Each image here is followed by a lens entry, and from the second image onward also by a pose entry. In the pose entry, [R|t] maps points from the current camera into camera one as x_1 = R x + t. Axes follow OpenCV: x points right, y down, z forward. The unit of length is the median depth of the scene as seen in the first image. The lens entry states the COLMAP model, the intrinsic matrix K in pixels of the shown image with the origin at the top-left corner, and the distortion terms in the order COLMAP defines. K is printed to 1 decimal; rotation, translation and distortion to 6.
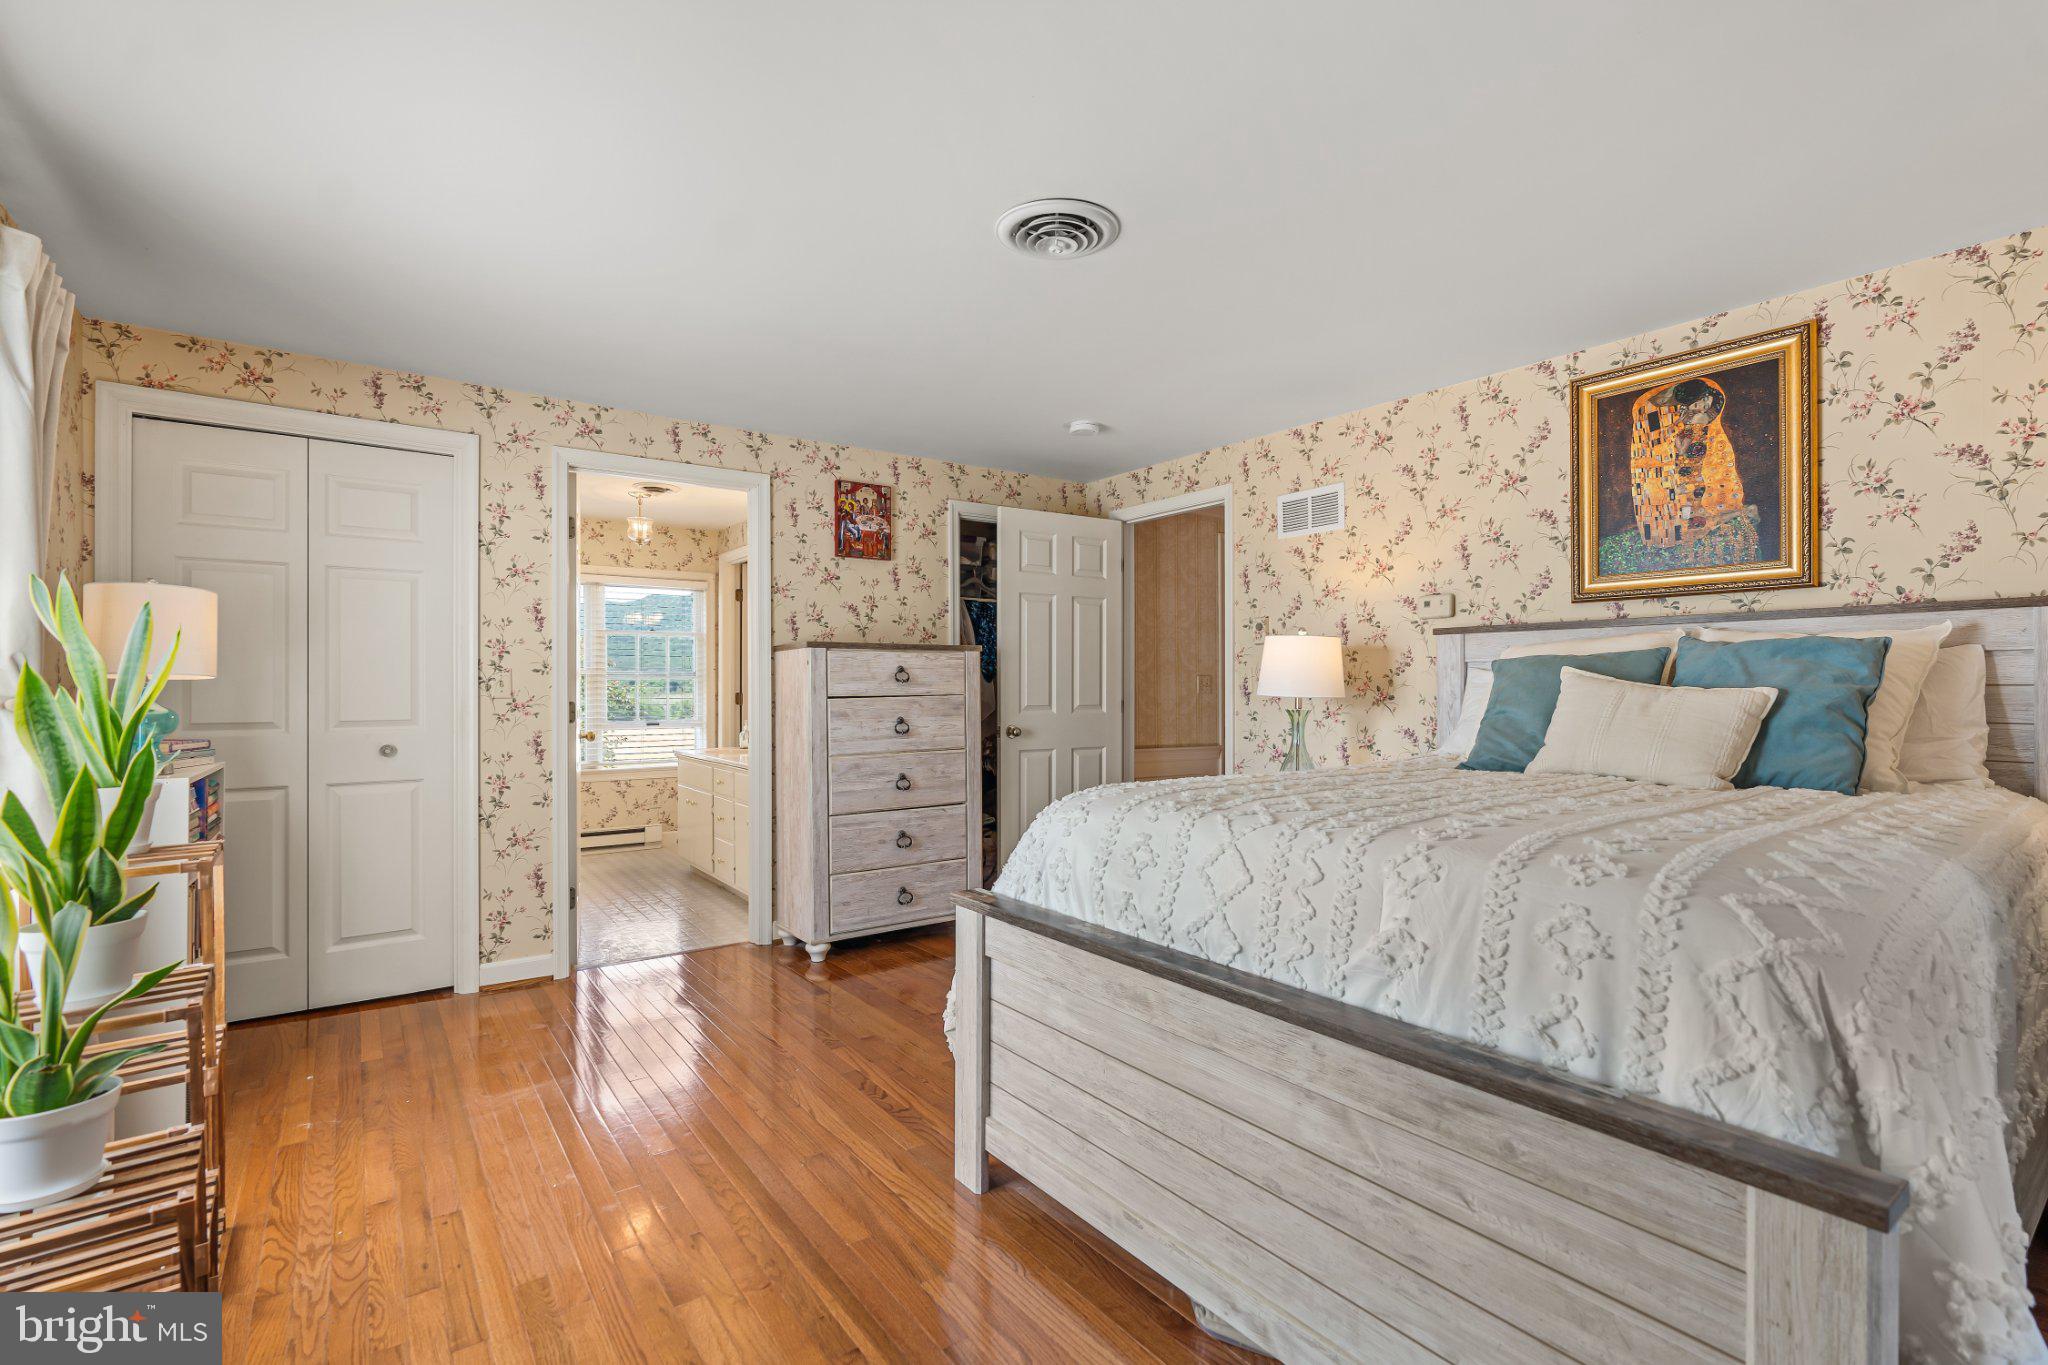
lens RADIAL K [[930.4, 0, 1028.7], [0, 930.4, 687.9], [0, 0, 1]] dist [0.001655, 0.000977]
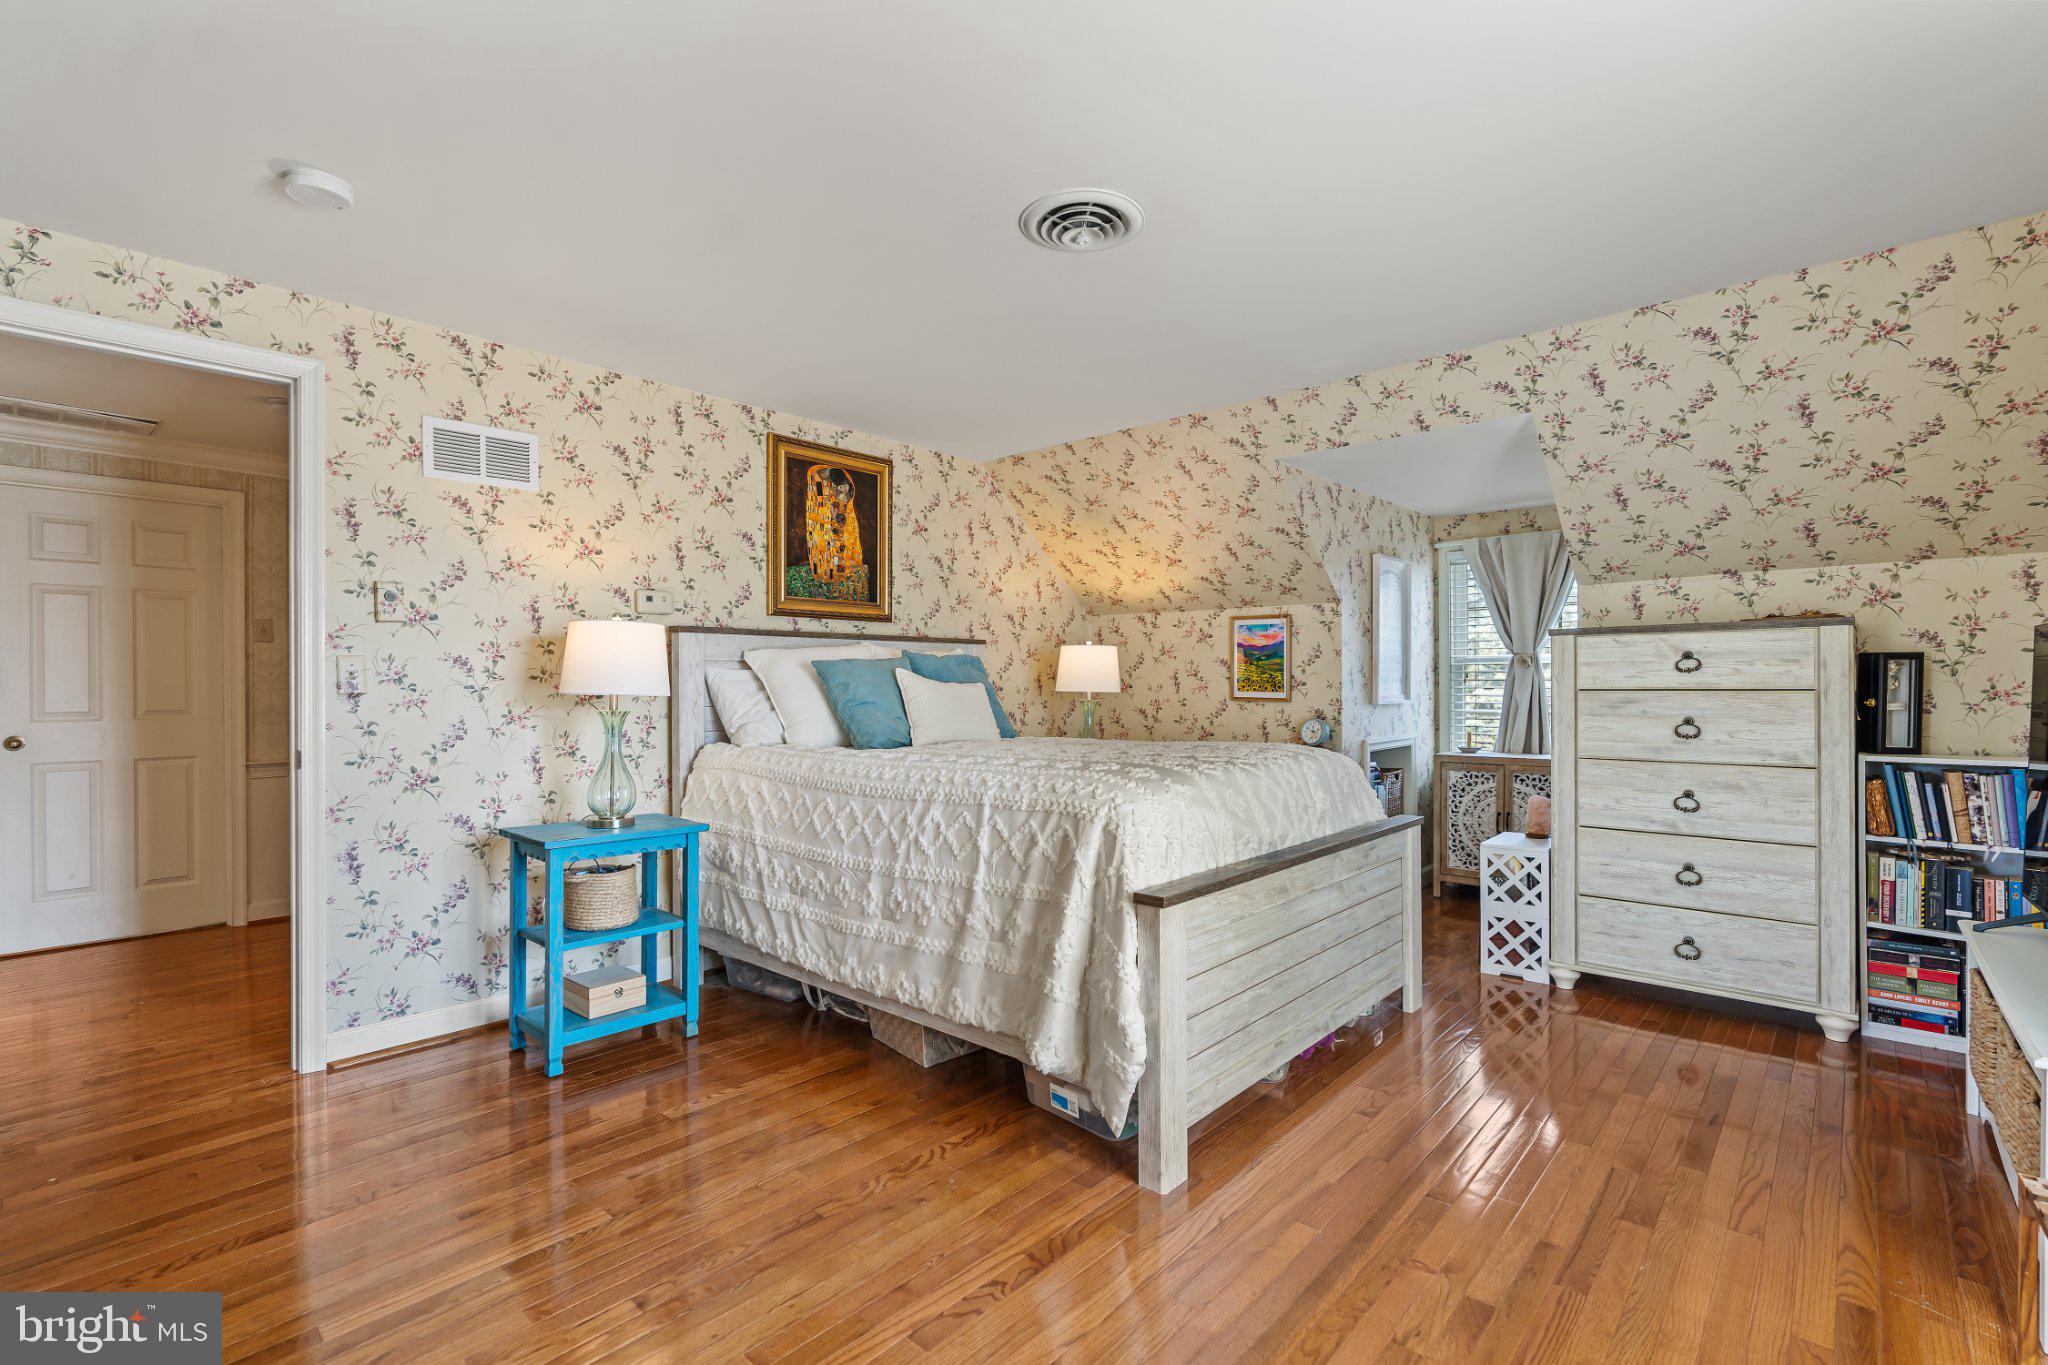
lens RADIAL K [[930.4, 0, 1029.5], [0, 930.4, 683.5], [0, 0, 1]] dist [0.001655, 0.000977]
pose [[-0.197707, 0.002511, 0.980258, -0.663037], [0.006751, 0.999976, -0.001200, 0.002266], [-0.980238, 0.006380, -0.197719, 0.888939]]
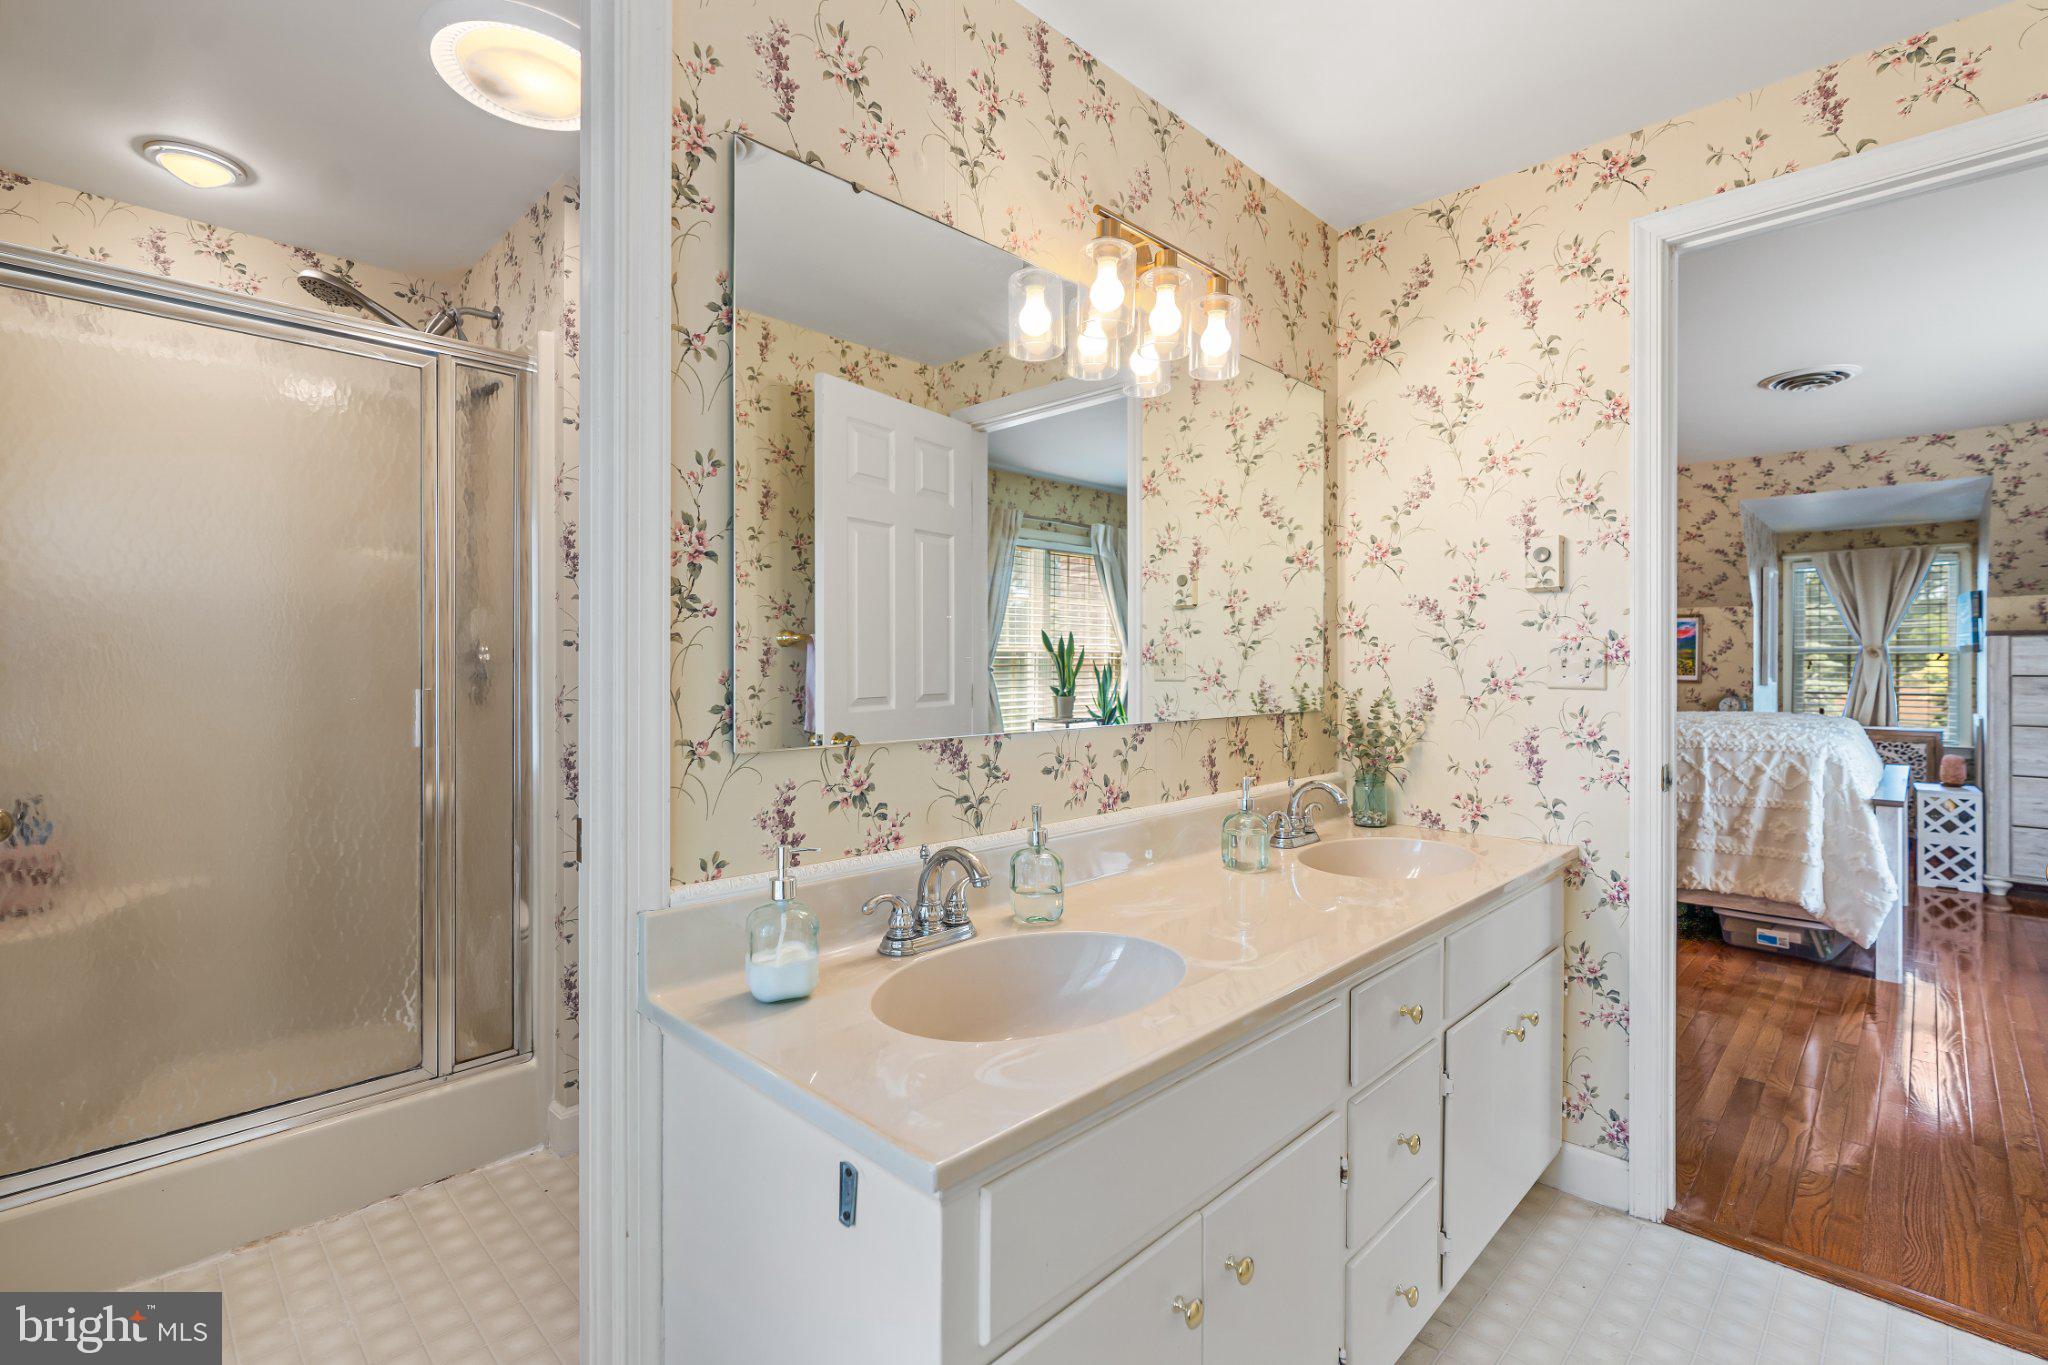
lens RADIAL K [[930.4, 0, 1034.5], [0, 930.4, 663.4], [0, 0, 1]] dist [0.001655, 0.000977]
pose [[-0.165643, 0.001090, 0.986185, -0.935989], [-0.001054, 0.999999, -0.001282, -0.003791], [-0.986185, -0.001251, -0.165642, 1.842261]]
